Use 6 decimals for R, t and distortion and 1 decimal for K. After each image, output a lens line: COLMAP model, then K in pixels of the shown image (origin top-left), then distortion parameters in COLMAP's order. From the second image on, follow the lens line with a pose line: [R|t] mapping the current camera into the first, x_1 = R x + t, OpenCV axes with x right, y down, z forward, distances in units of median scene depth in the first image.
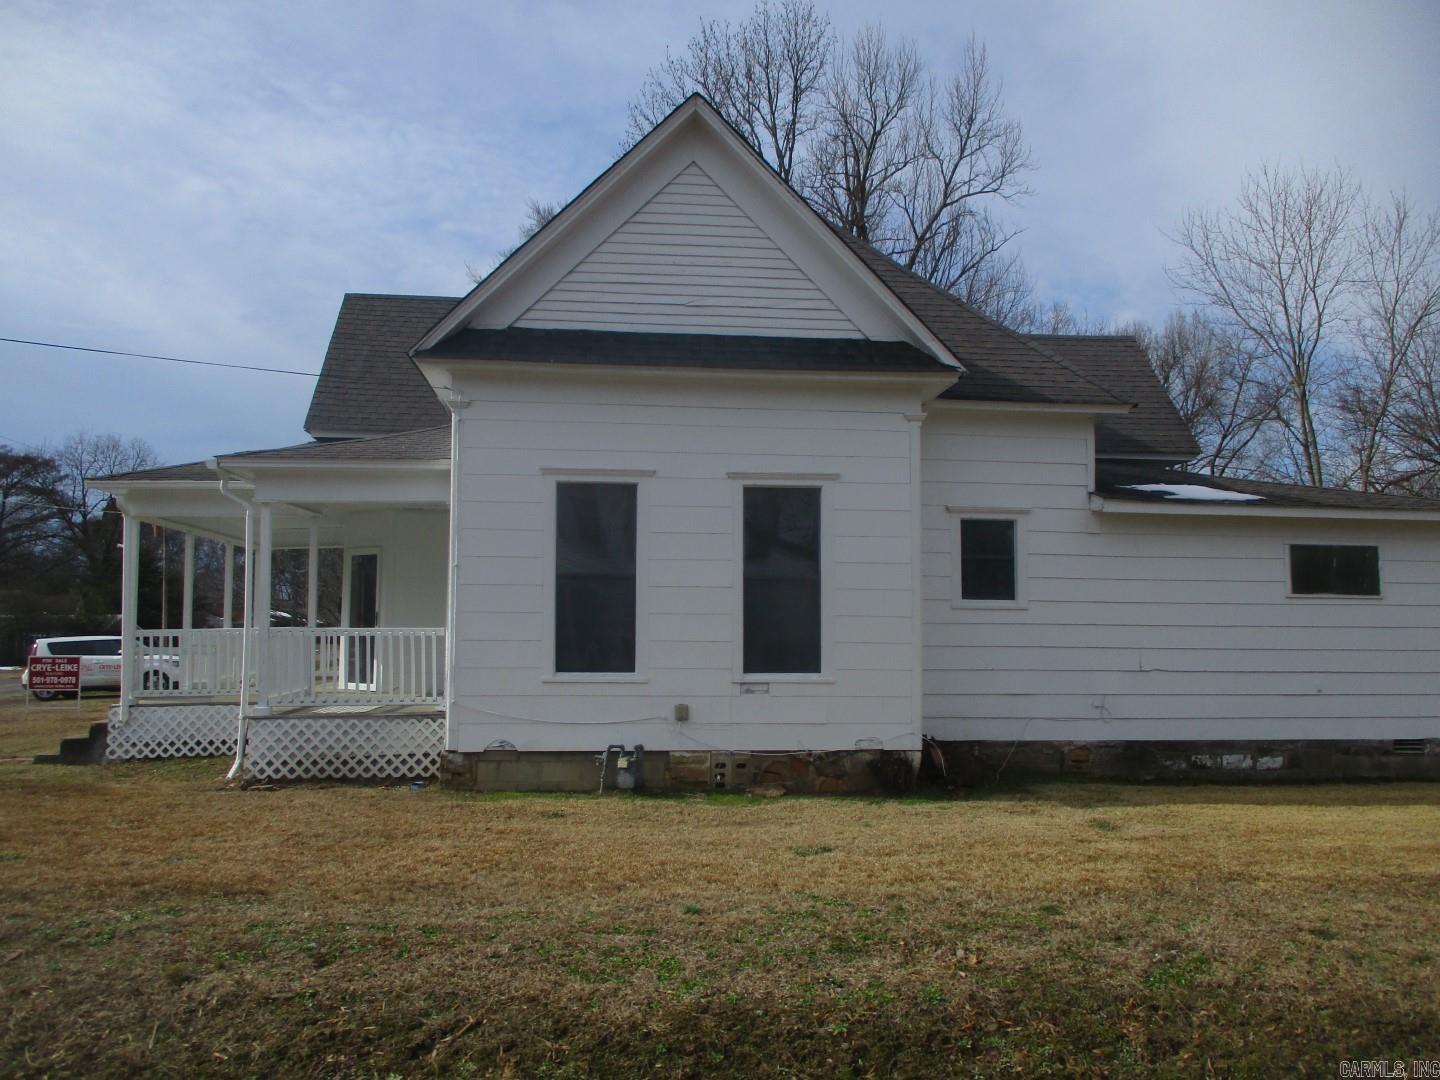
lens RADIAL K [[1179.1, 0, 720.3], [0, 1179.1, 584.1], [0, 0, 1]] dist [0.008803, 0.001395]
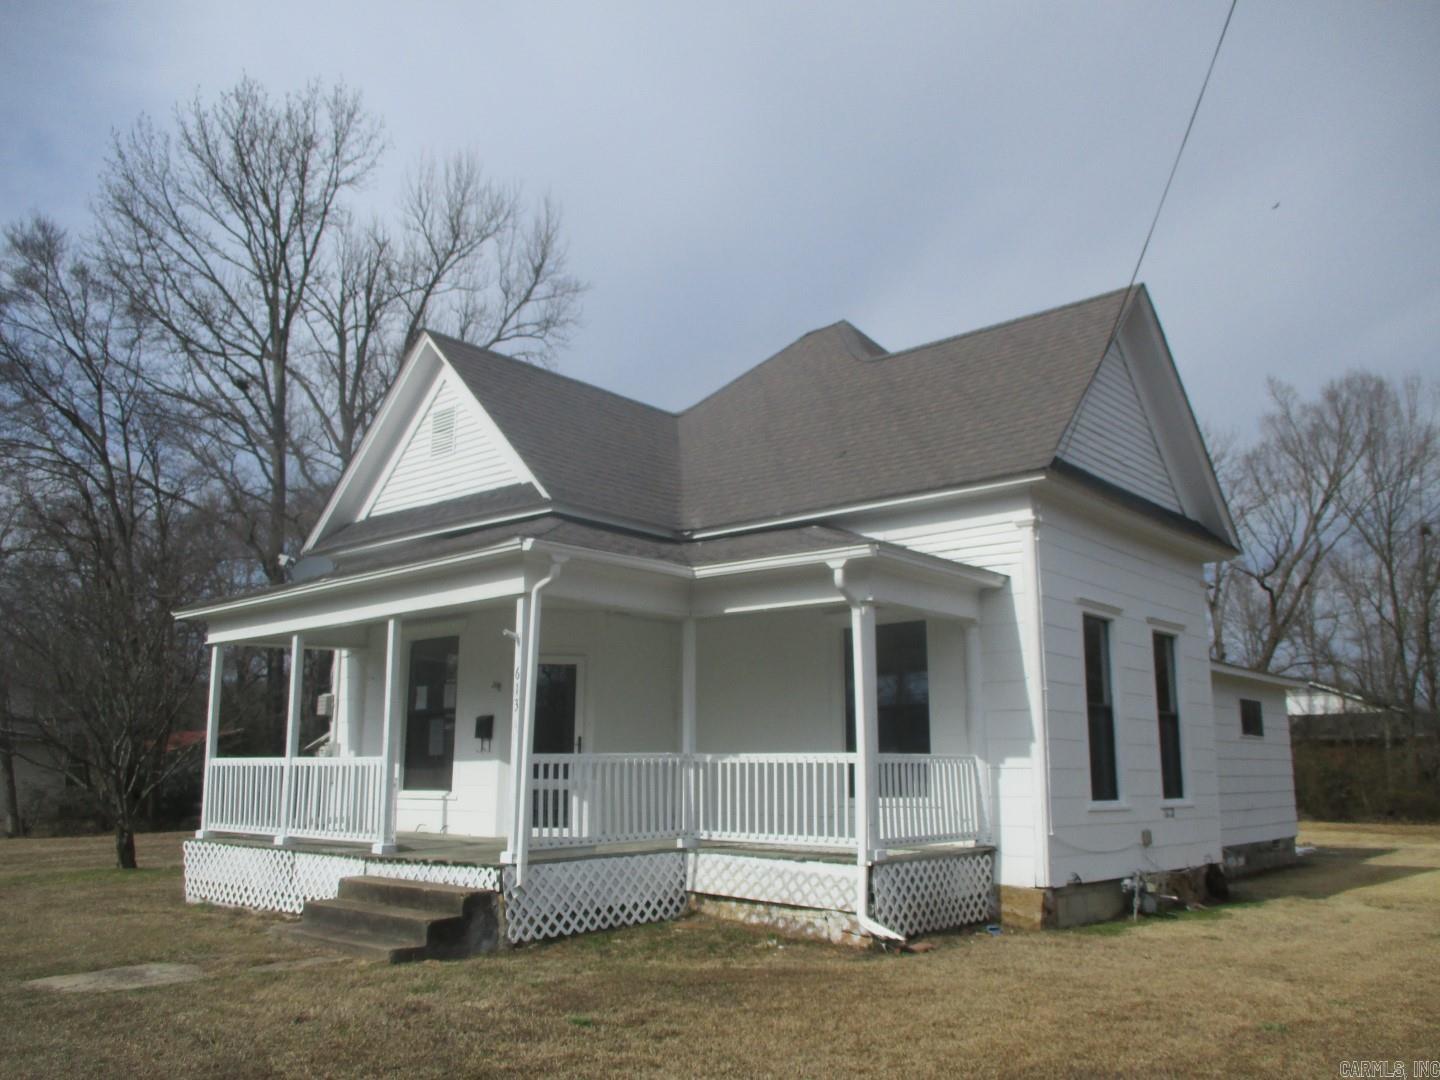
lens RADIAL K [[1195.7, 0, 753.8], [0, 1195.7, 541.5], [0, 0, 1]] dist [-0.006703, -0.000660]
pose [[0.727364, 0.130804, 0.673671, -0.901824], [-0.026443, 0.986280, -0.162952, 0.026116], [-0.685743, 0.100712, 0.720843, 0.374593]]
